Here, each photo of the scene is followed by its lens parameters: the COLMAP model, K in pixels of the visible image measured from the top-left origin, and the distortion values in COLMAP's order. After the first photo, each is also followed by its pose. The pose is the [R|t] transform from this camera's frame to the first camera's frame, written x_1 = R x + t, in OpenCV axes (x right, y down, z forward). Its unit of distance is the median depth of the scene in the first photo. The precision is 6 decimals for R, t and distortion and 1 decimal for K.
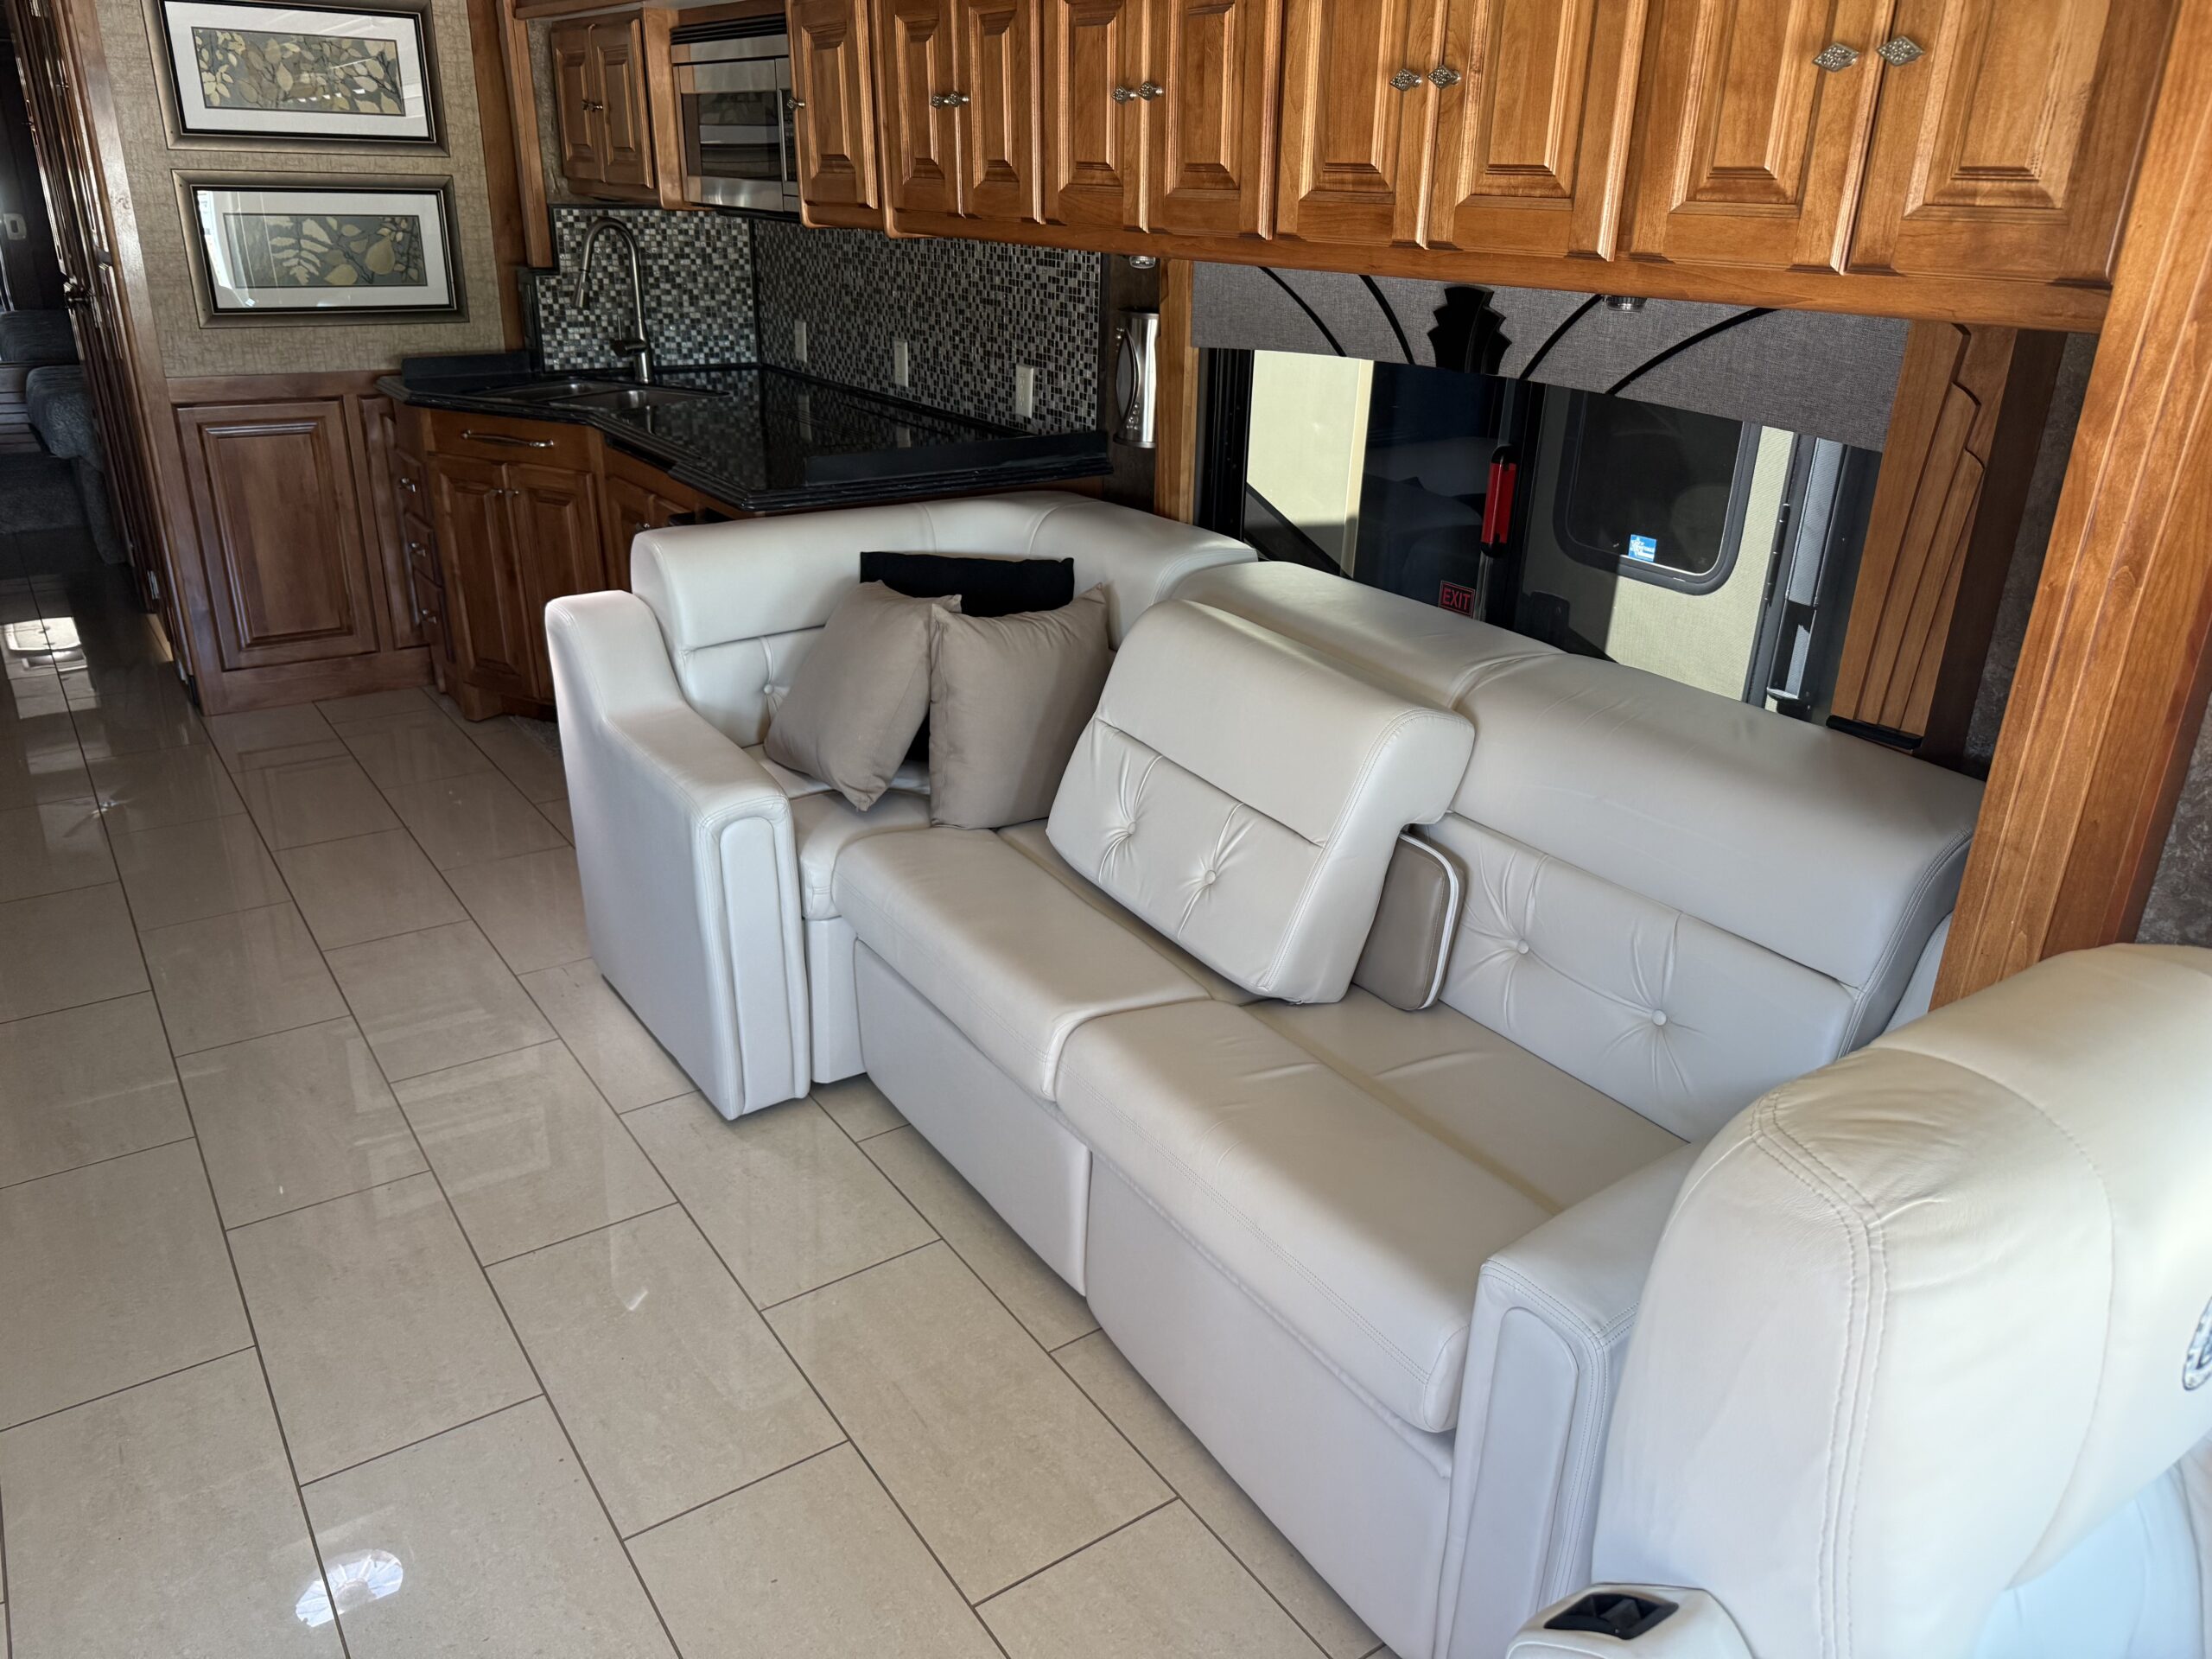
lens RADIAL K [[1559.3, 0, 1088.4], [0, 1559.3, 840.1], [0, 0, 1]] dist [0.134788, -0.227713]
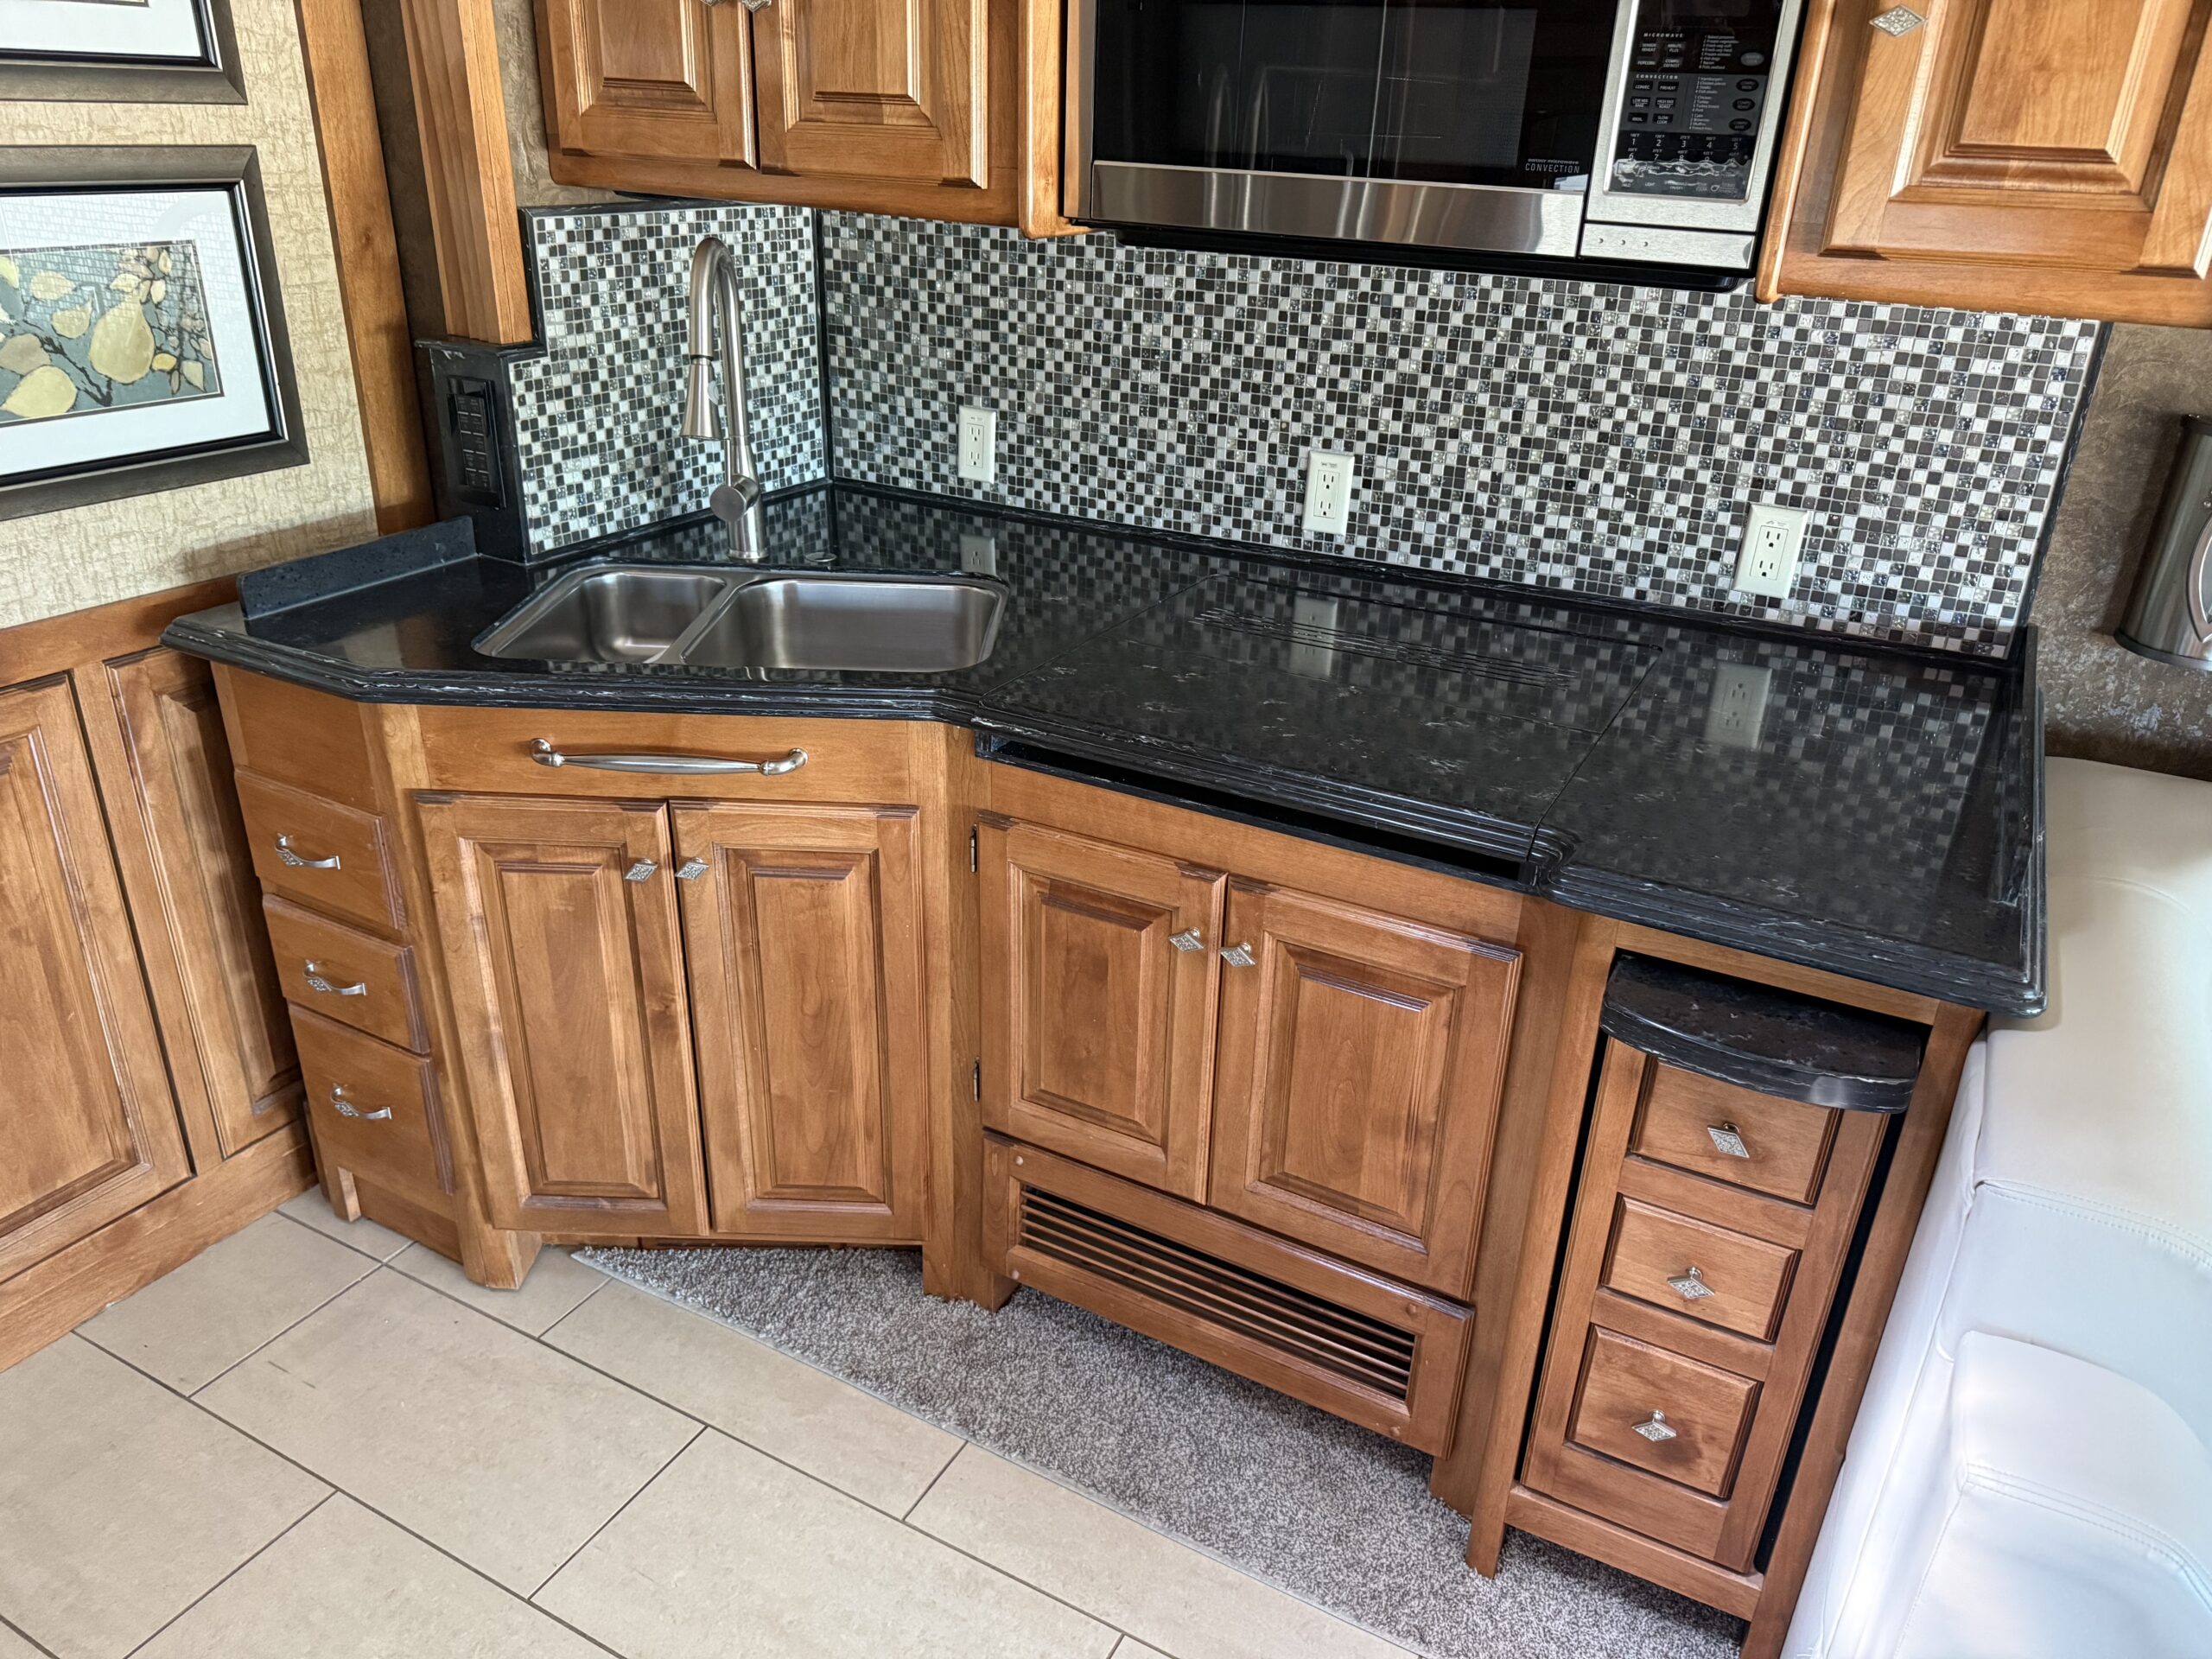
lens RADIAL K [[1568.5, 0, 1098.4], [0, 1568.5, 844.4], [0, 0, 1]] dist [0.148545, -0.299723]
pose [[0.888020, -0.186710, 0.420191, -0.446370], [0.166352, 0.982399, 0.084961, -0.242126], [-0.428658, -0.005547, 0.903450, 0.533839]]
